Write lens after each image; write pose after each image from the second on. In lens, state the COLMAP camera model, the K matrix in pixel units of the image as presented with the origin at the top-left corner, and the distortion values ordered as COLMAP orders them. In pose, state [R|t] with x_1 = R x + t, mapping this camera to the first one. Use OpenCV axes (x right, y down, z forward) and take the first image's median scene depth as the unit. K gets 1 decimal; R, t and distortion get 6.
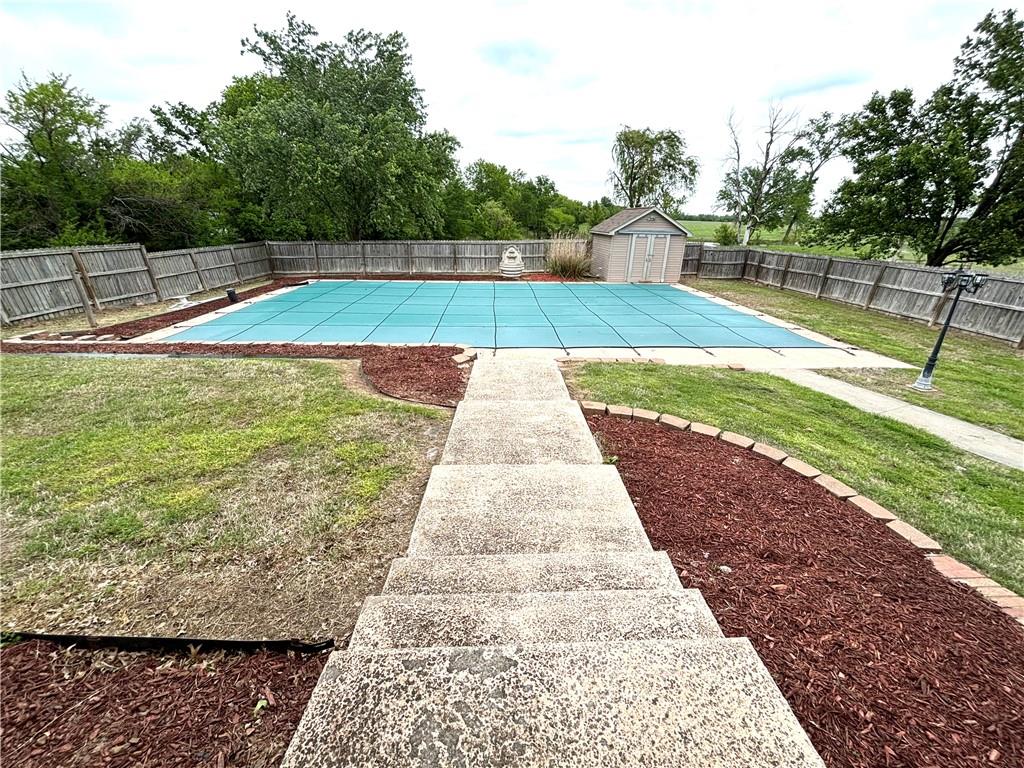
lens RADIAL K [[412.3, 0, 514.5], [0, 412.3, 384.3], [0, 0, 1]] dist [0.000463, -0.000230]
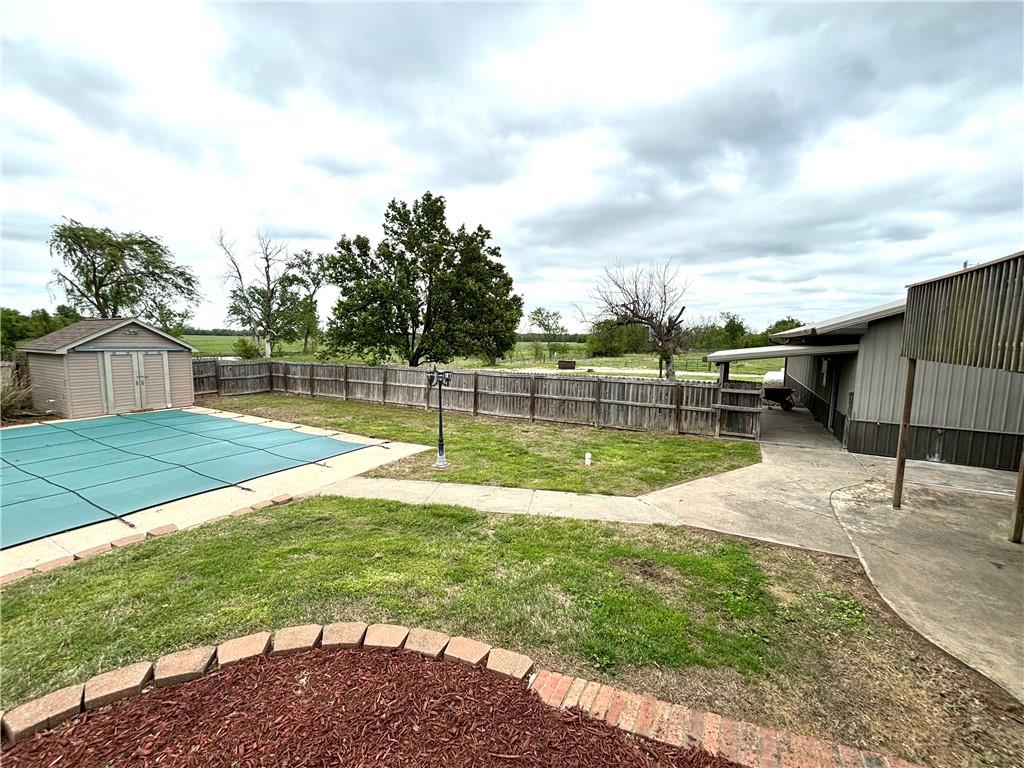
lens RADIAL K [[412.3, 0, 511.1], [0, 412.3, 381.4], [0, 0, 1]] dist [0.000463, -0.000230]
pose [[0.527114, -0.096734, 0.844271, 0.071865], [0.314845, 0.945028, -0.088292, -0.032913], [-0.789319, 0.312354, 0.528593, 0.088214]]
